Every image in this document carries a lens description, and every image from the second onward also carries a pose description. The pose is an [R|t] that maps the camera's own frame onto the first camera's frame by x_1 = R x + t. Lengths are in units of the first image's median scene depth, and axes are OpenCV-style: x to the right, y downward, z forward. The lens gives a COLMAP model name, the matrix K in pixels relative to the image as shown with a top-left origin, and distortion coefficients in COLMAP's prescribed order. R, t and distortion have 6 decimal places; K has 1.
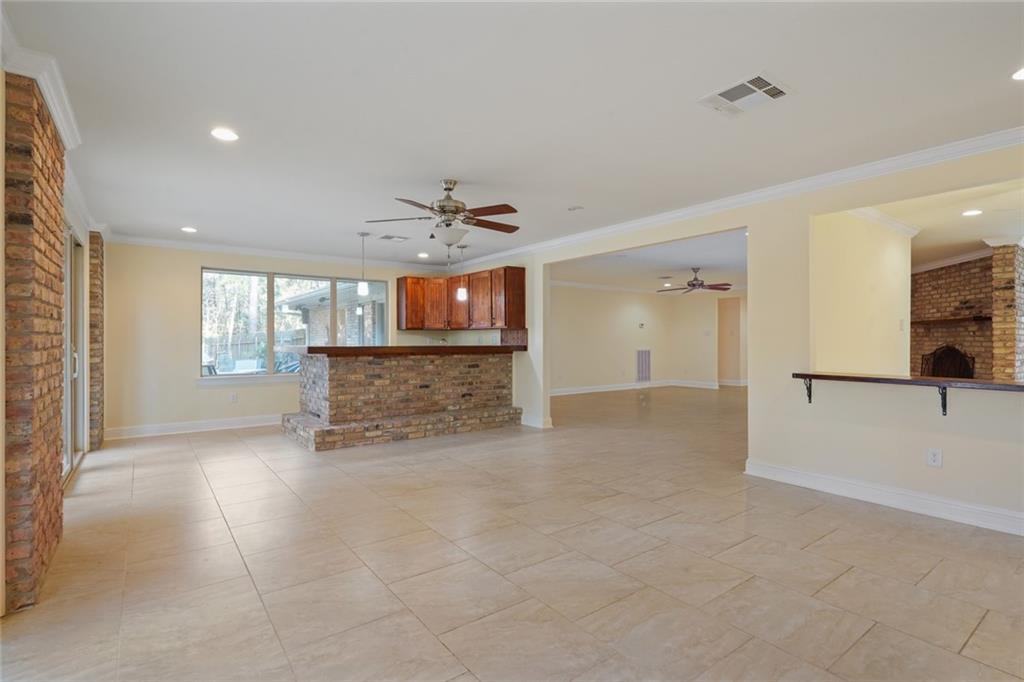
lens RADIAL K [[491.8, 0, 515.4], [0, 491.8, 336.7], [0, 0, 1]] dist [-0.006423, 0.002377]
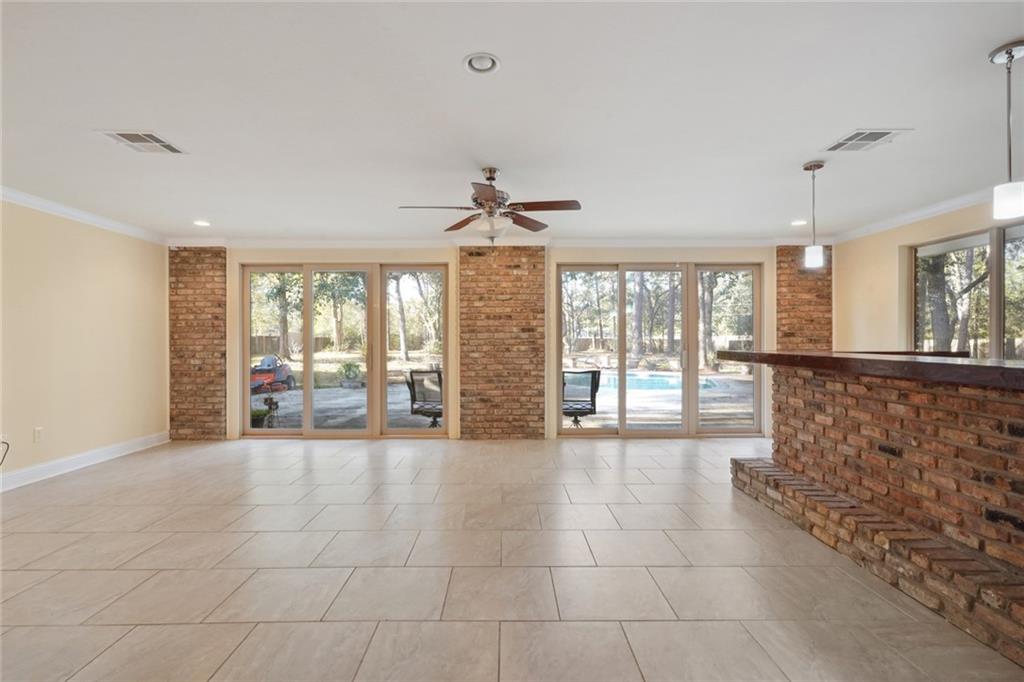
lens RADIAL K [[491.8, 0, 513.1], [0, 491.8, 339.7], [0, 0, 1]] dist [-0.006423, 0.002377]
pose [[-0.598568, 0.000500, -0.801072, 0.349785], [0.007493, 0.999960, -0.004975, 0.002954], [0.801037, -0.008980, -0.598547, 0.961478]]
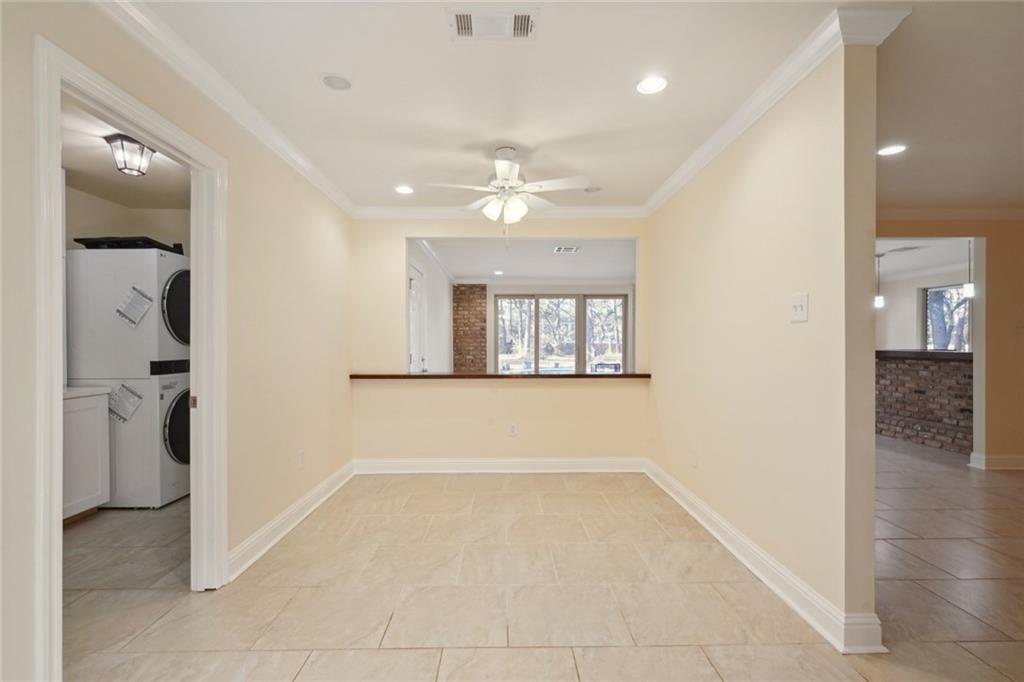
lens RADIAL K [[491.8, 0, 512.7], [0, 491.8, 348.5], [0, 0, 1]] dist [-0.006423, 0.002377]
pose [[-0.596140, 0.007113, -0.802849, 1.058006], [0.006146, 0.999972, 0.004295, 0.004663], [0.802857, -0.002374, -0.596167, 0.900978]]
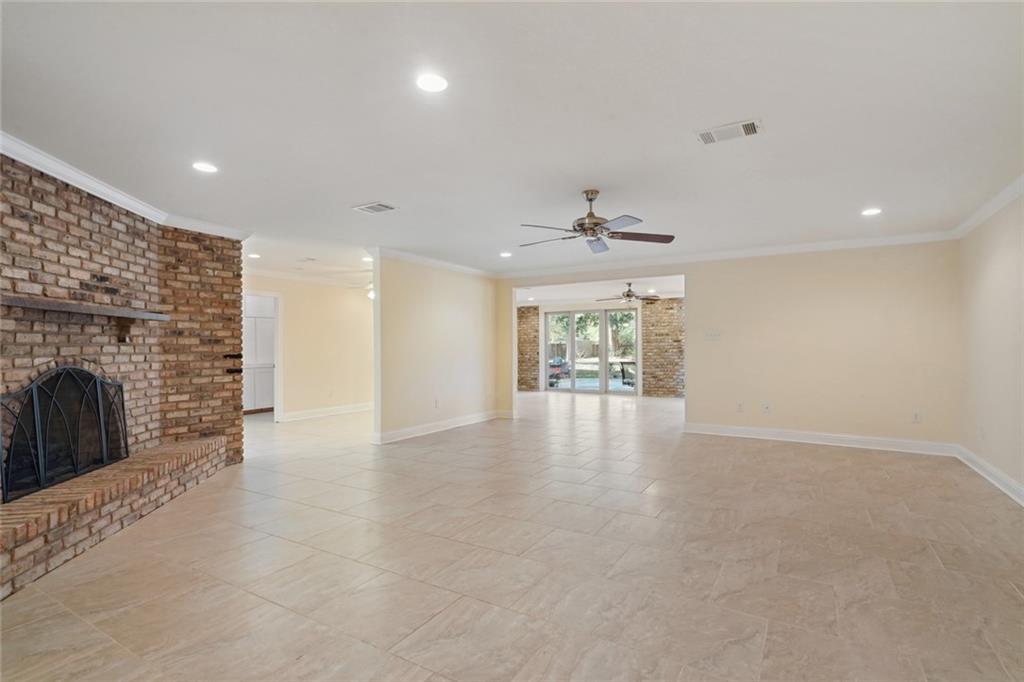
lens RADIAL K [[491.8, 0, 509.2], [0, 491.8, 349.2], [0, 0, 1]] dist [-0.006423, 0.002377]
pose [[-0.930515, 0.006497, -0.366197, 0.811767], [0.008263, 0.999961, -0.003254, 0.010375], [0.366162, -0.006054, -0.930532, 1.862553]]
